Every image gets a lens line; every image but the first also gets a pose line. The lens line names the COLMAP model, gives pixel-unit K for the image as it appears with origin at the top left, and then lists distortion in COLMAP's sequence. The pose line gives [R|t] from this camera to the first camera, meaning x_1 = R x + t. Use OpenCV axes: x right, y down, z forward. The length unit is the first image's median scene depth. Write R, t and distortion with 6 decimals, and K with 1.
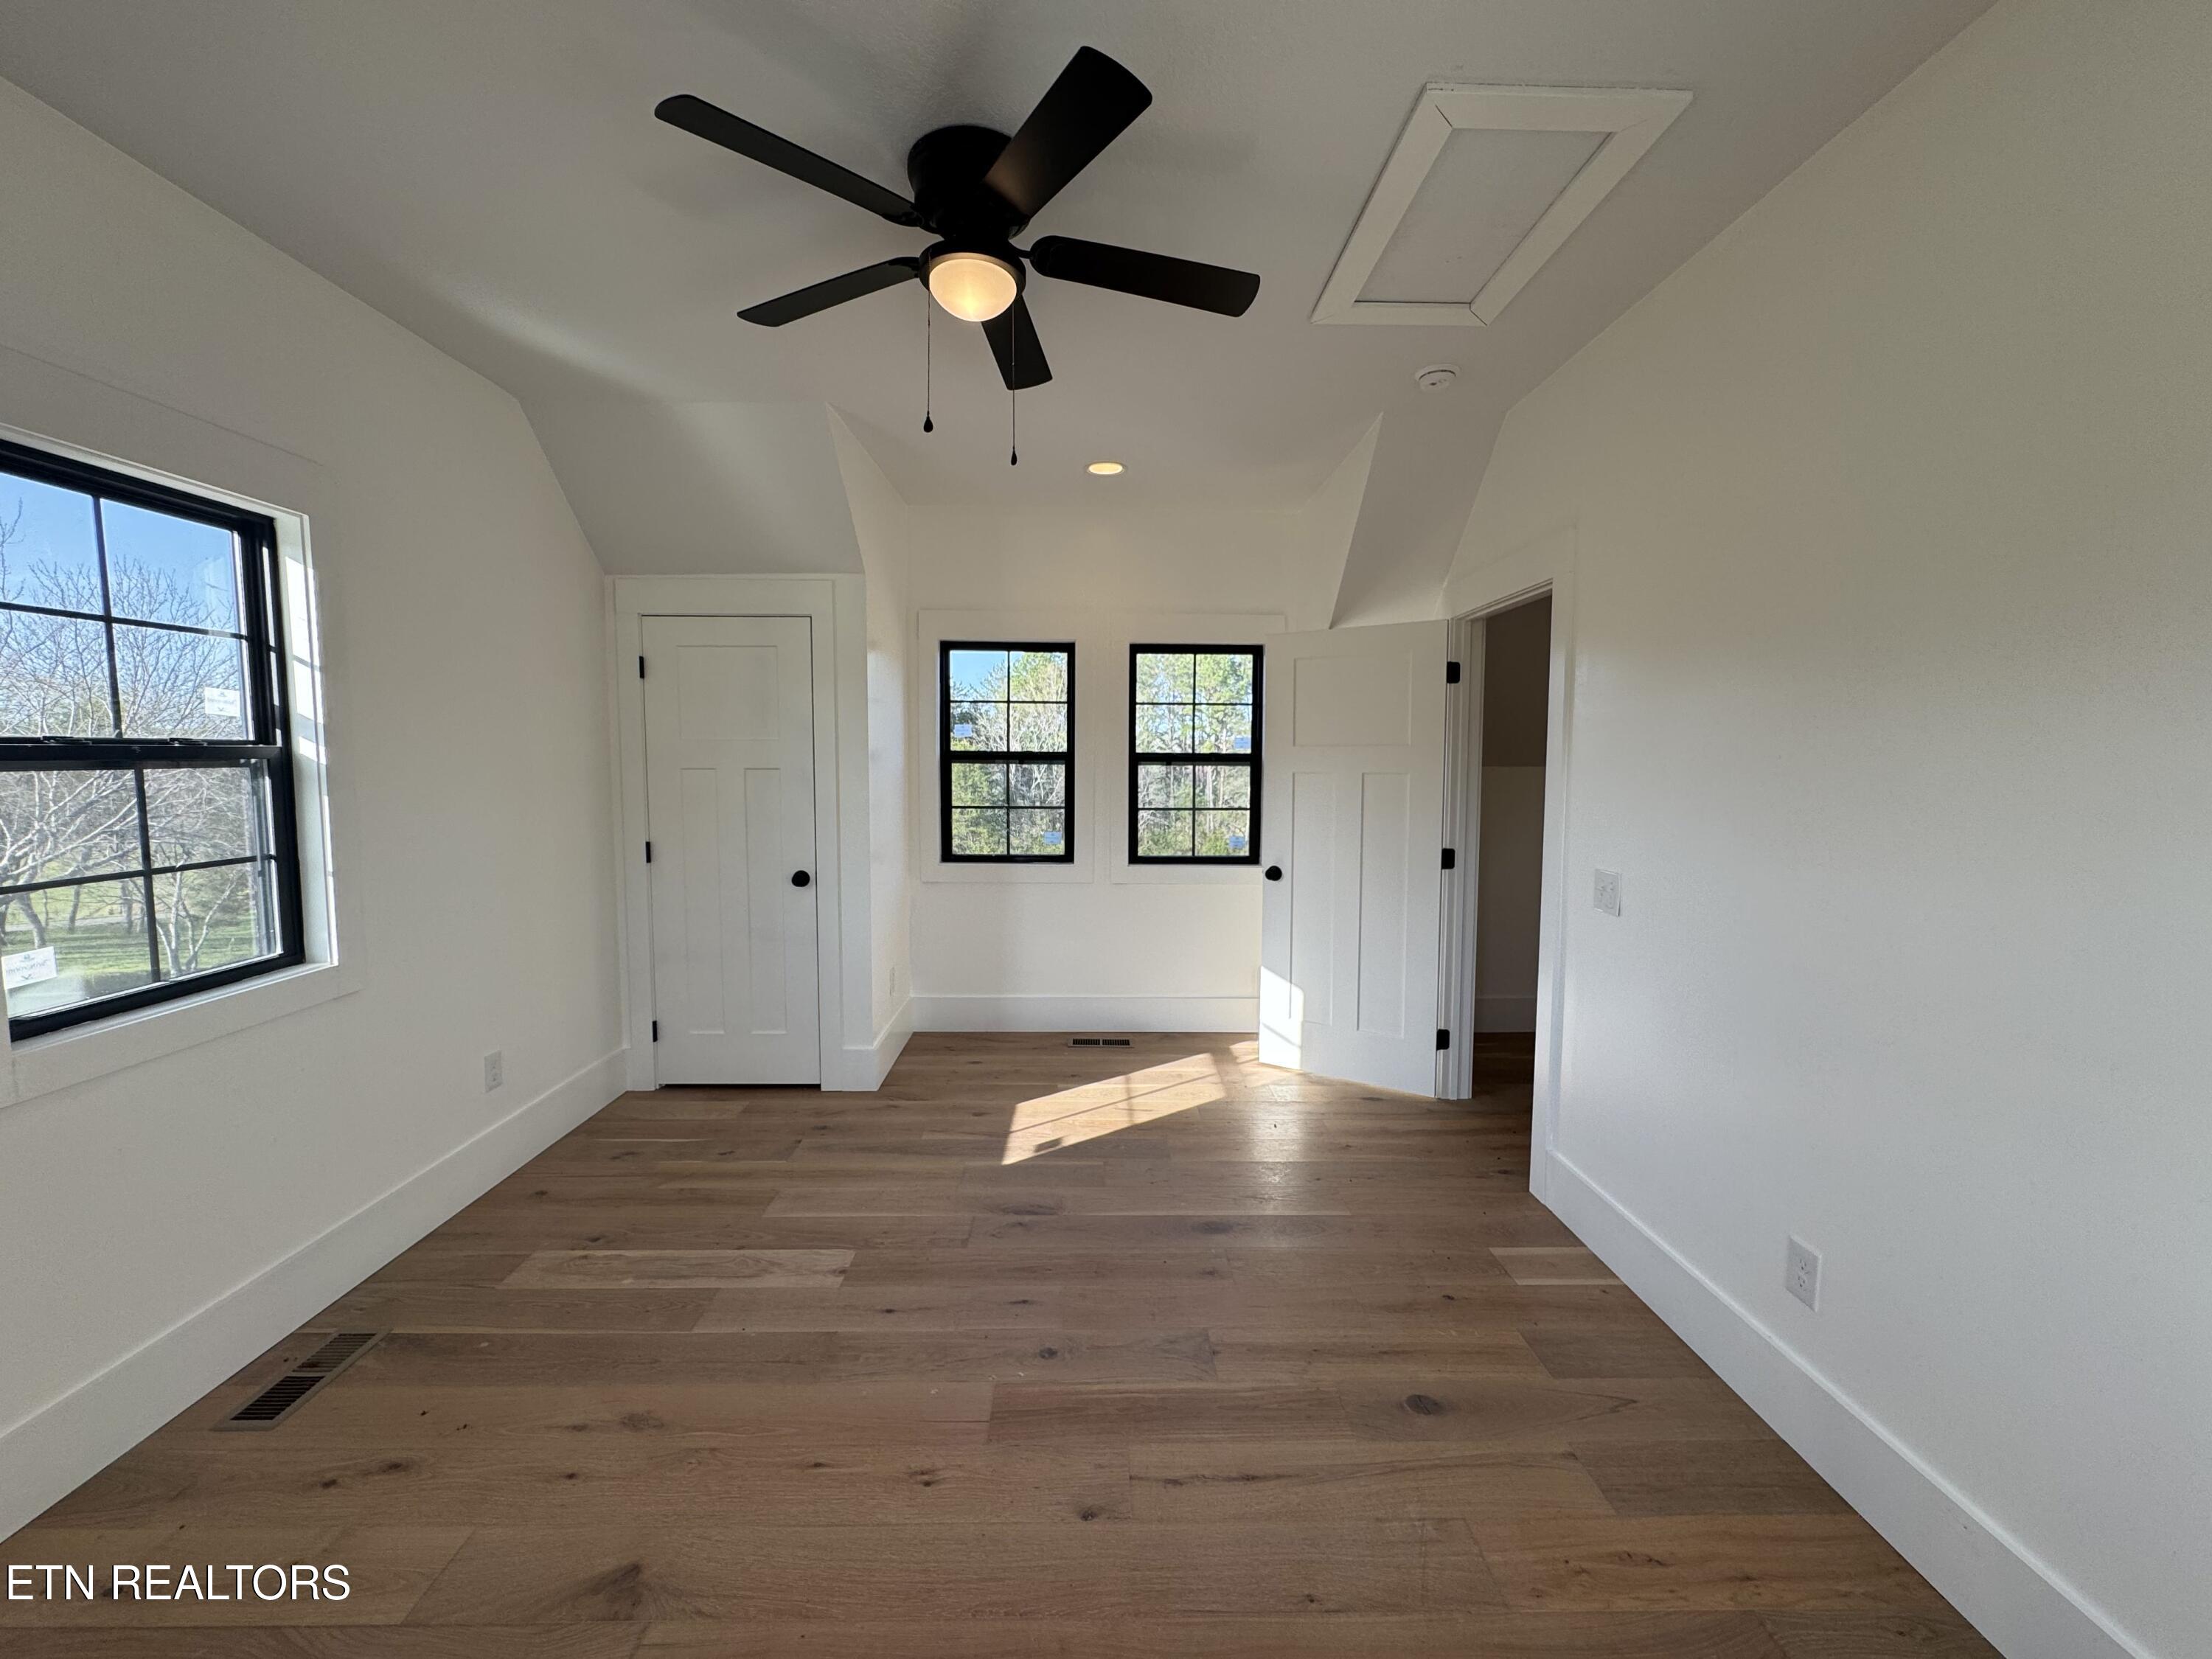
lens RADIAL K [[897.8, 0, 1105.1], [0, 897.8, 847.5], [0, 0, 1]] dist [-0.003704, 0.000461]
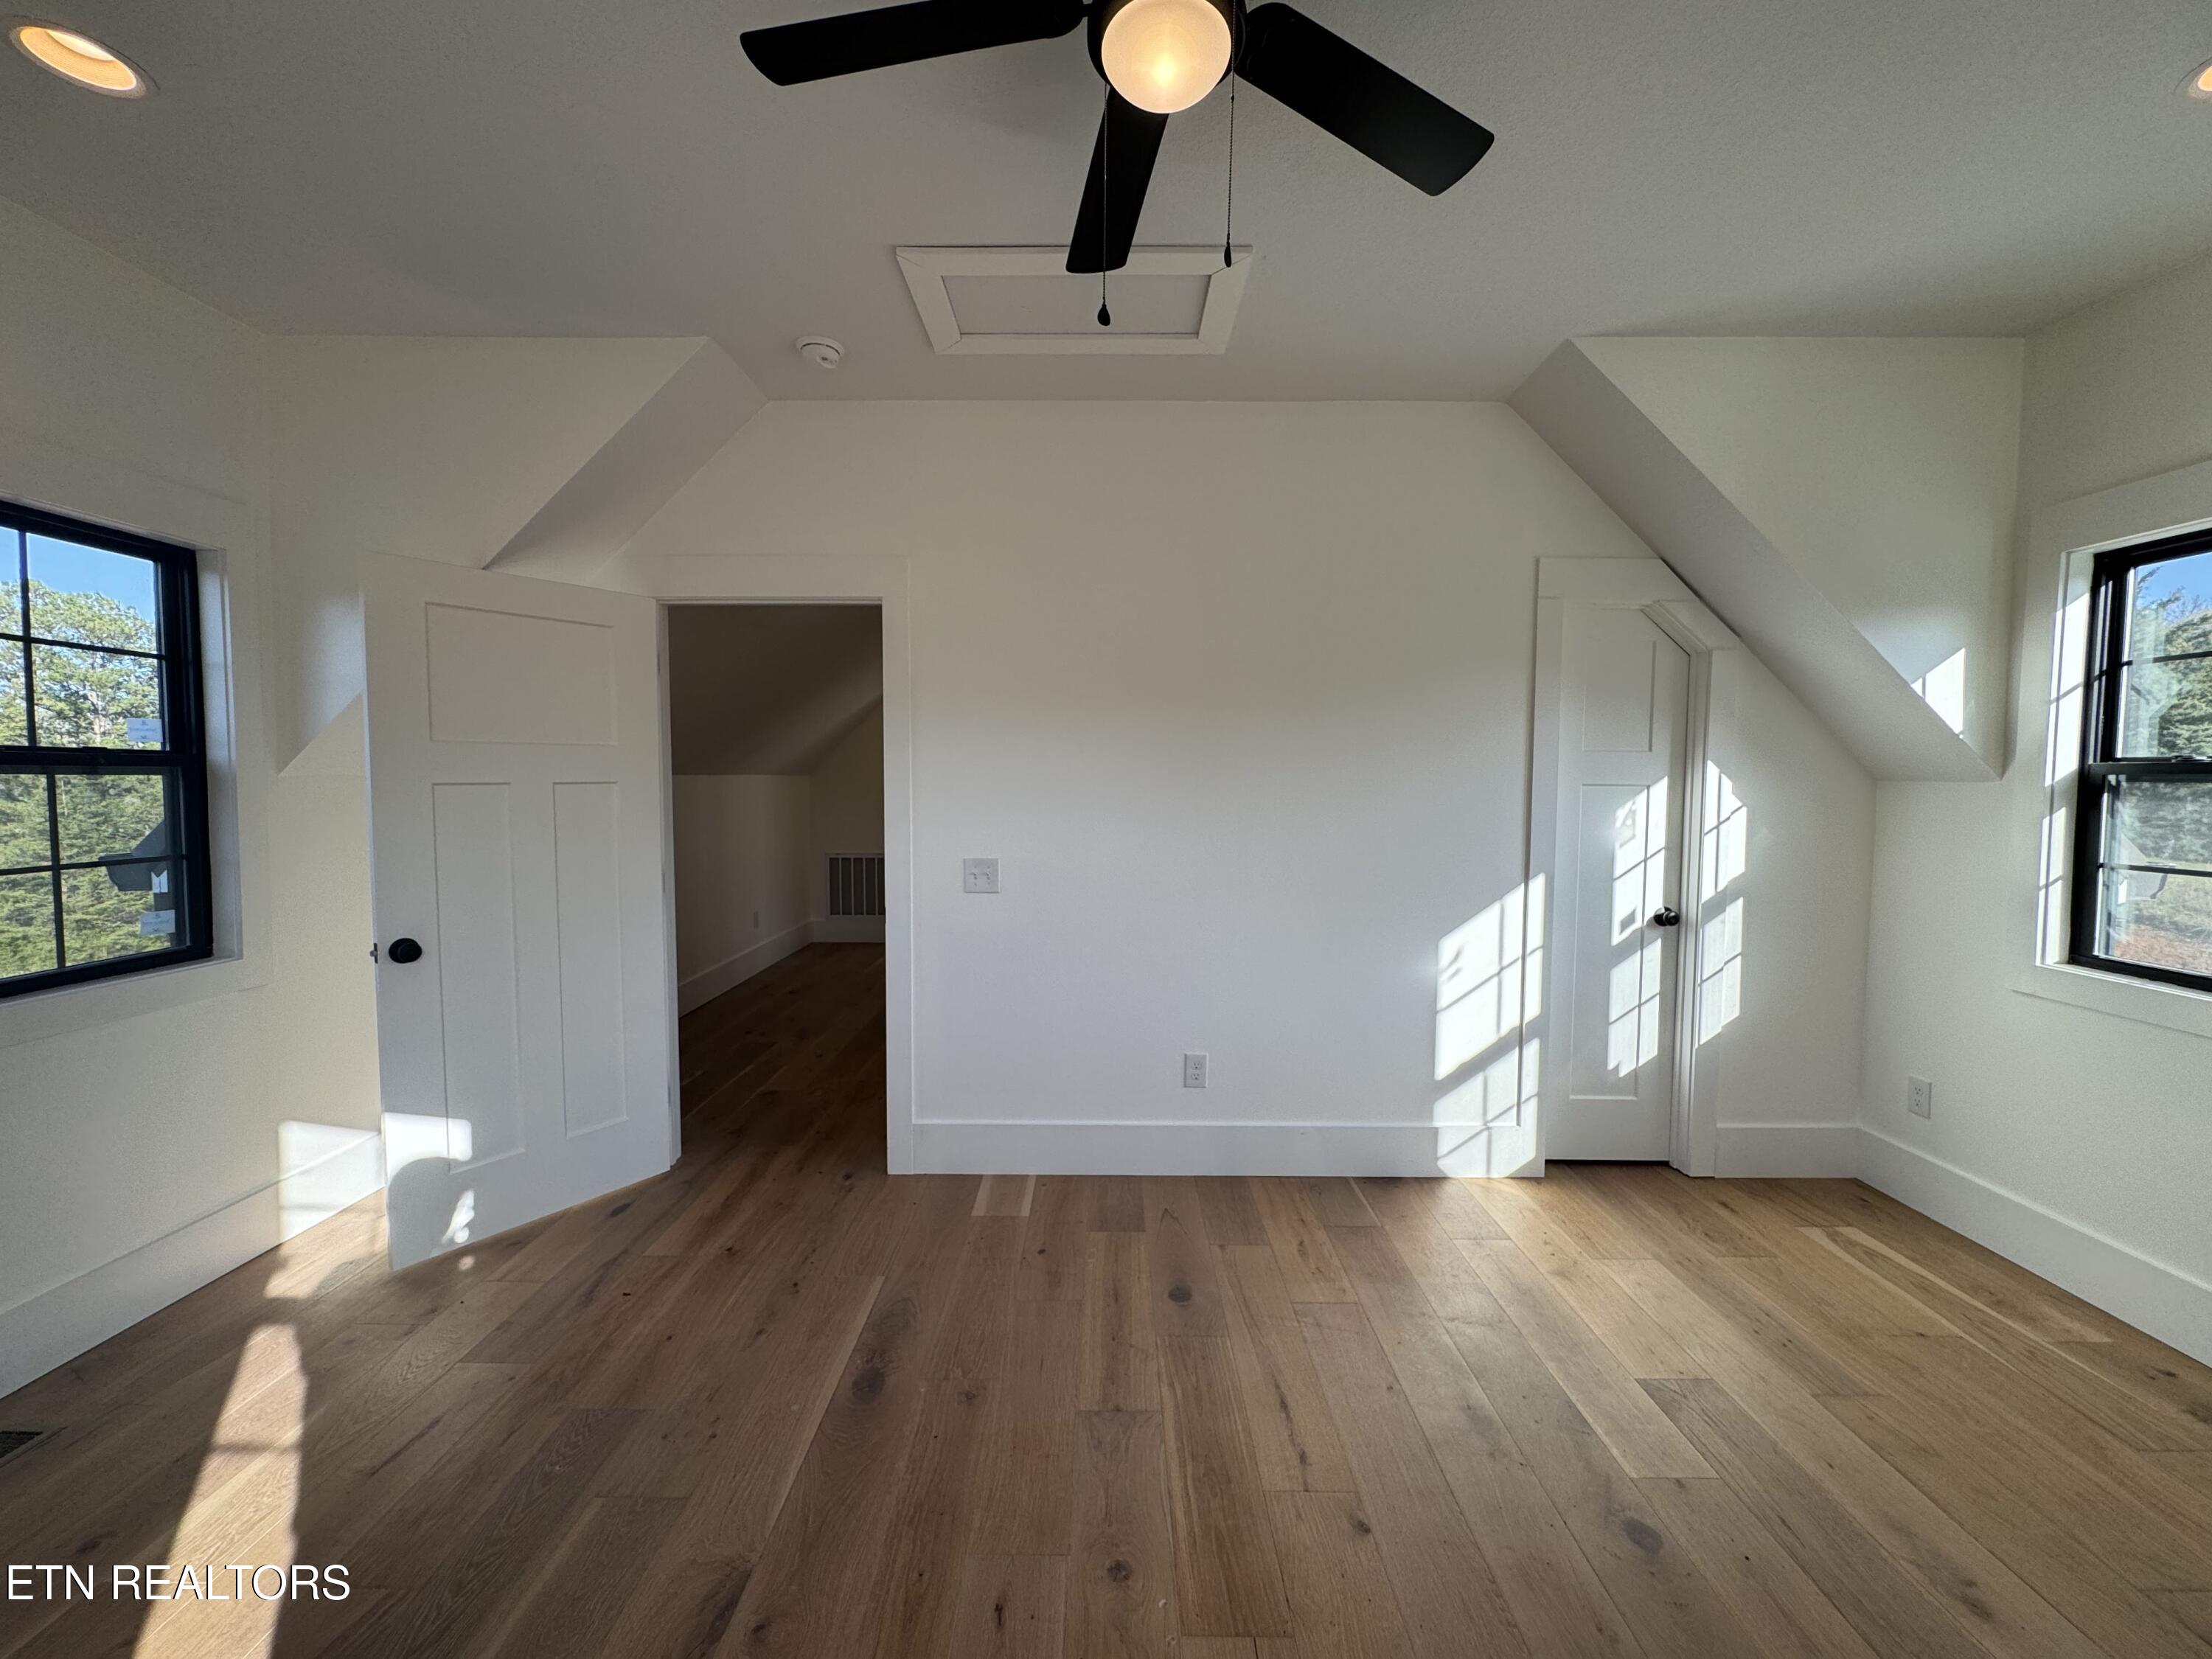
lens RADIAL K [[897.8, 0, 1102.7], [0, 897.8, 824.5], [0, 0, 1]] dist [-0.003704, 0.000461]
pose [[0.004361, -0.052821, 0.998594, -0.677403], [0.096041, 0.994010, 0.052159, -0.069477], [-0.995368, 0.095679, 0.009408, 0.848480]]
